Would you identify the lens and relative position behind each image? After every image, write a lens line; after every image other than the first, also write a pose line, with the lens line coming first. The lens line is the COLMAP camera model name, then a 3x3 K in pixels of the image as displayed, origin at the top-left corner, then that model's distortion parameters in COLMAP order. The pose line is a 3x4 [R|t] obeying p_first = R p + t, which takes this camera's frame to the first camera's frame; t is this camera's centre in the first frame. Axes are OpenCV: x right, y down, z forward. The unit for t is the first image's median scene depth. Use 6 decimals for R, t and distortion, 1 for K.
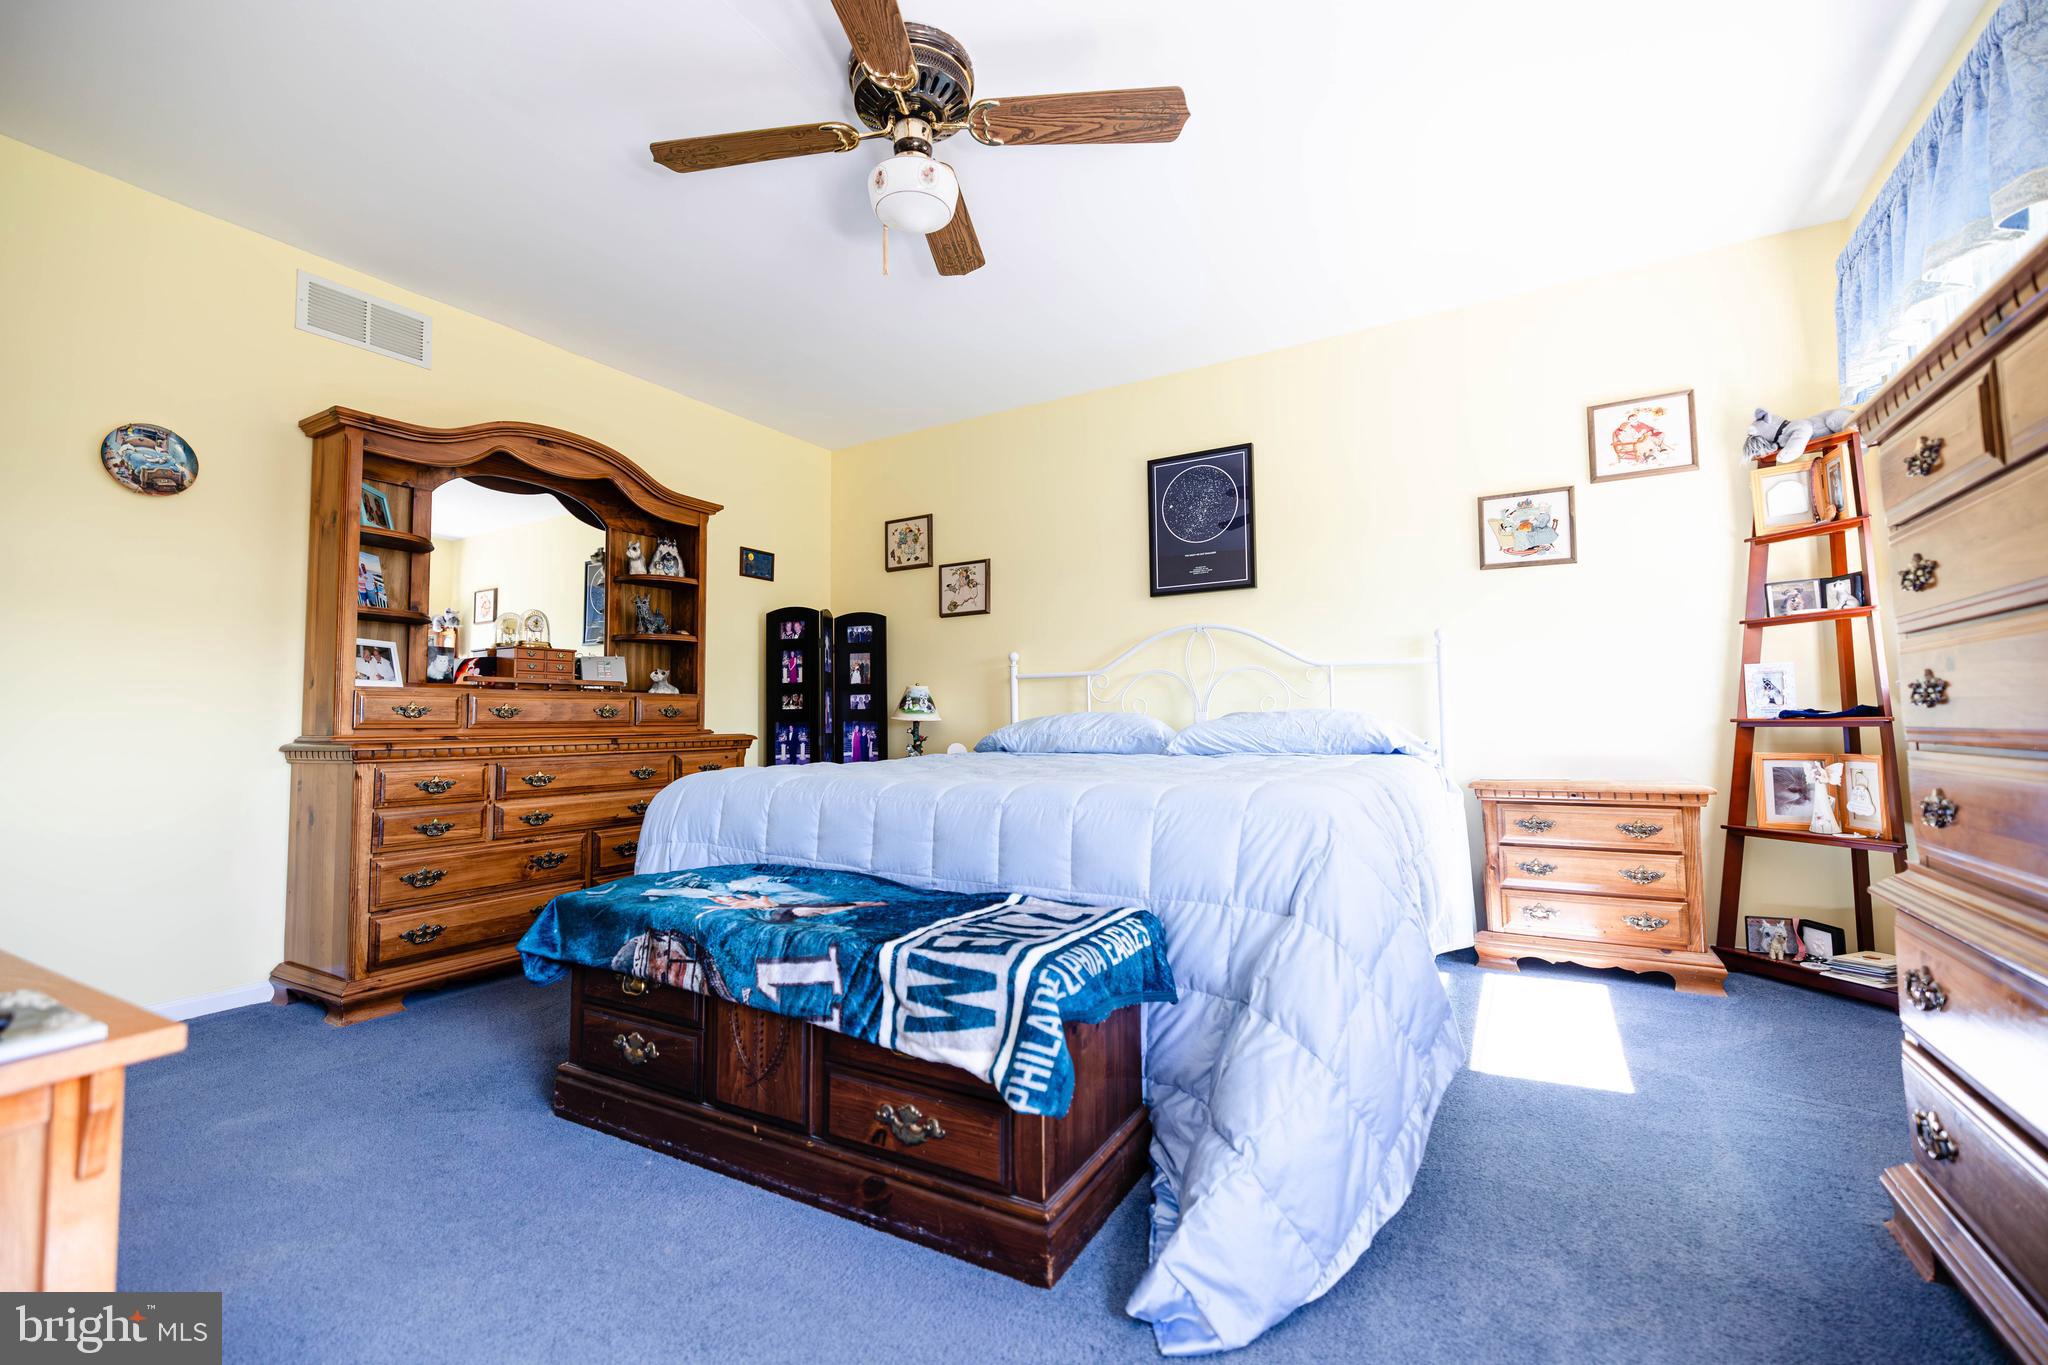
lens RADIAL K [[859.8, 0, 1023.9], [0, 859.8, 682.3], [0, 0, 1]] dist [-0.001837, 0.000489]
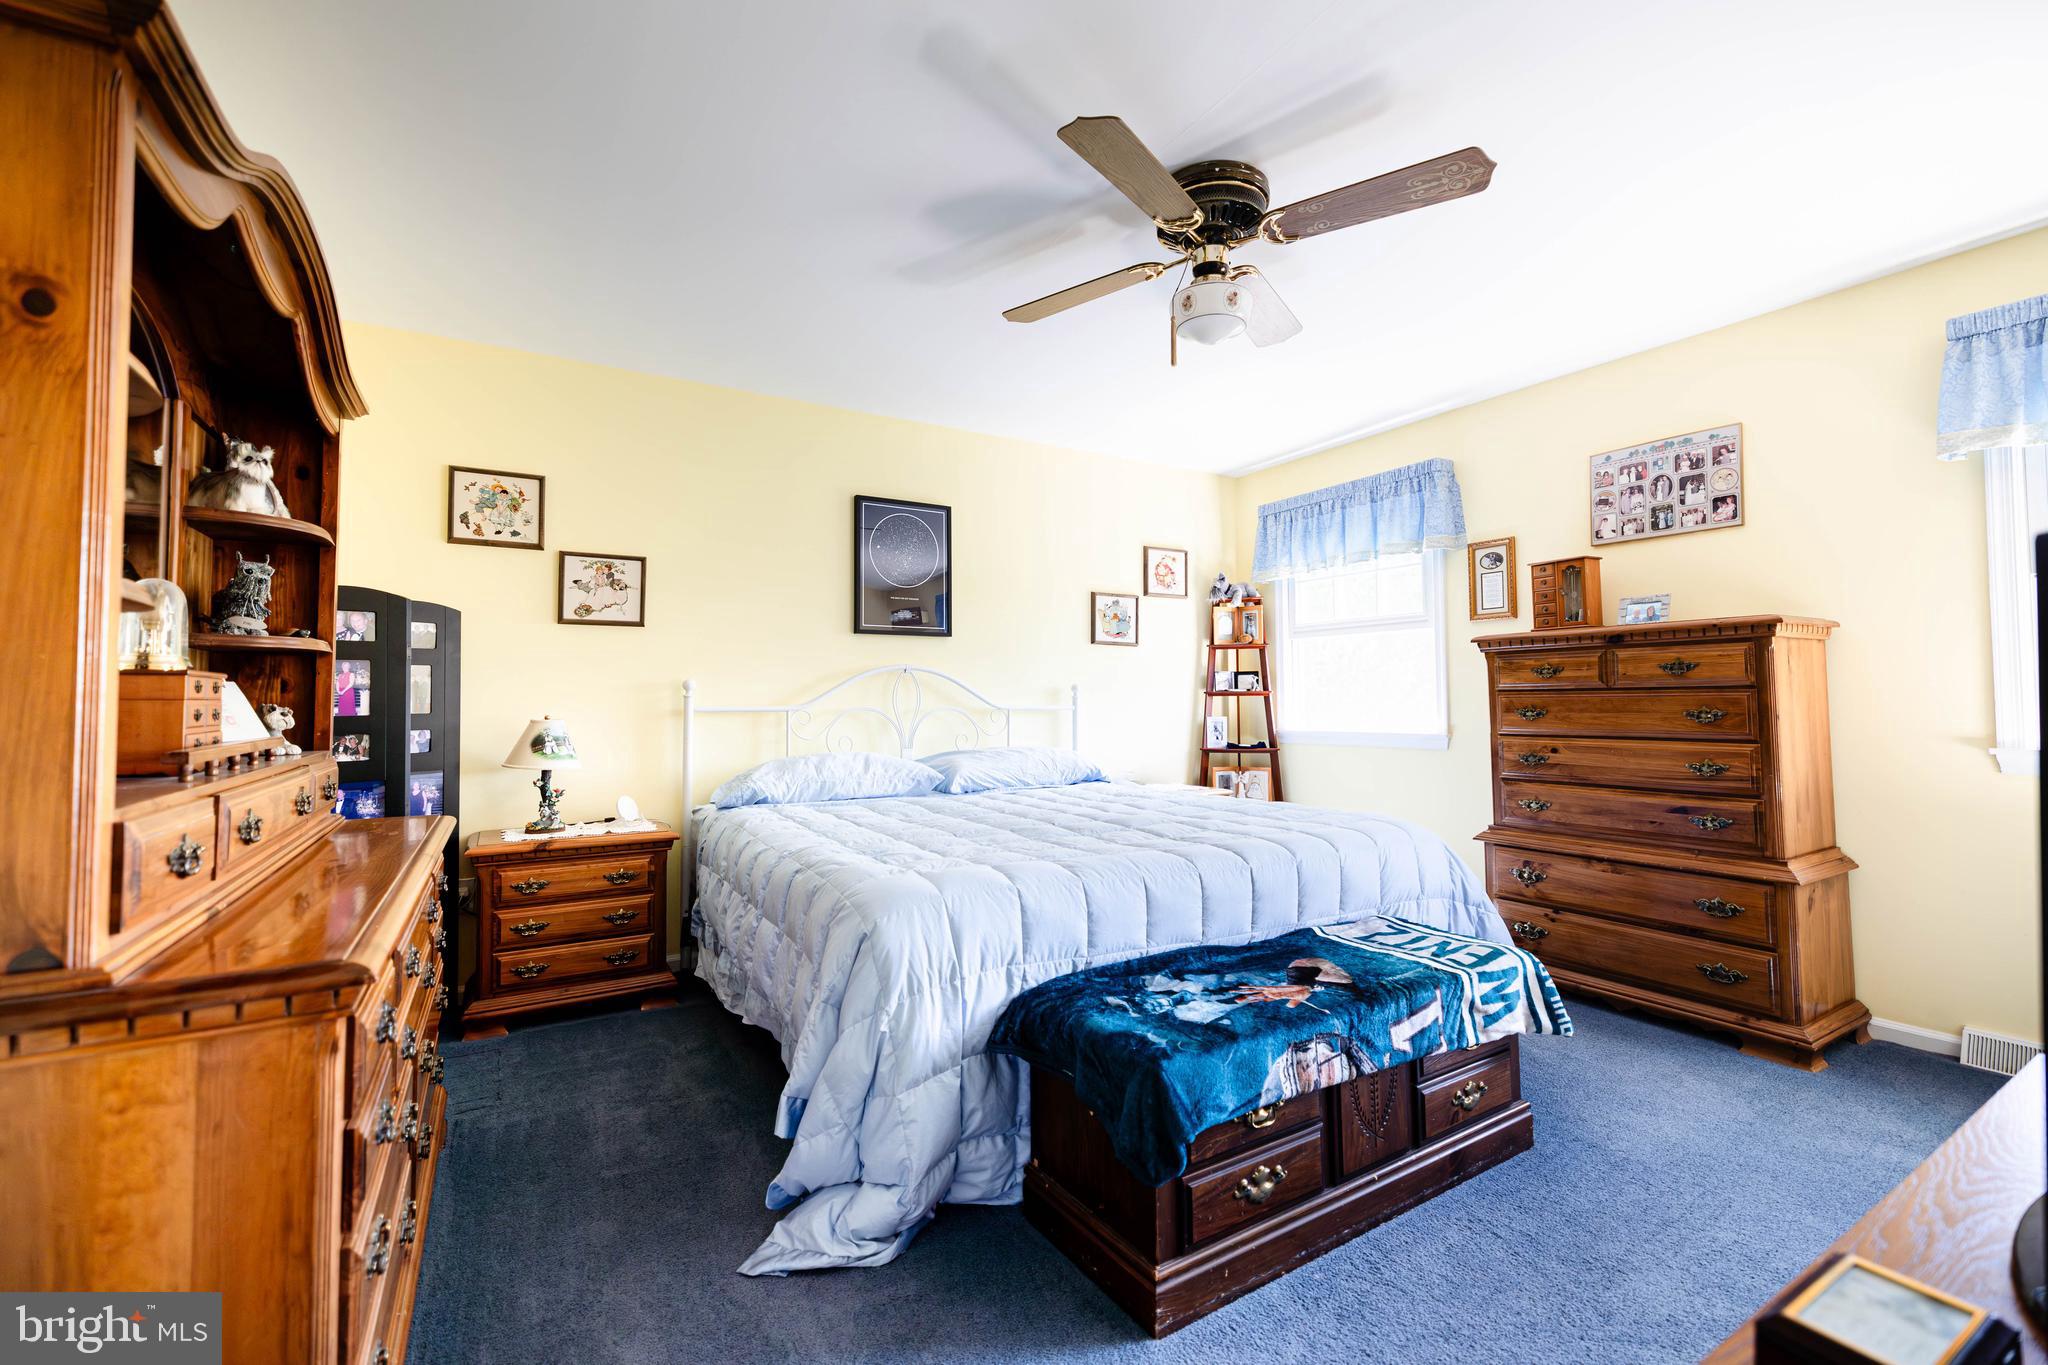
lens RADIAL K [[859.8, 0, 1028.9], [0, 859.8, 667.3], [0, 0, 1]] dist [-0.001837, 0.000489]
pose [[0.476076, 0.044122, 0.878296, -0.860459], [-0.045239, 0.998647, -0.025647, -0.059514], [-0.878240, -0.027523, 0.477428, 0.481470]]
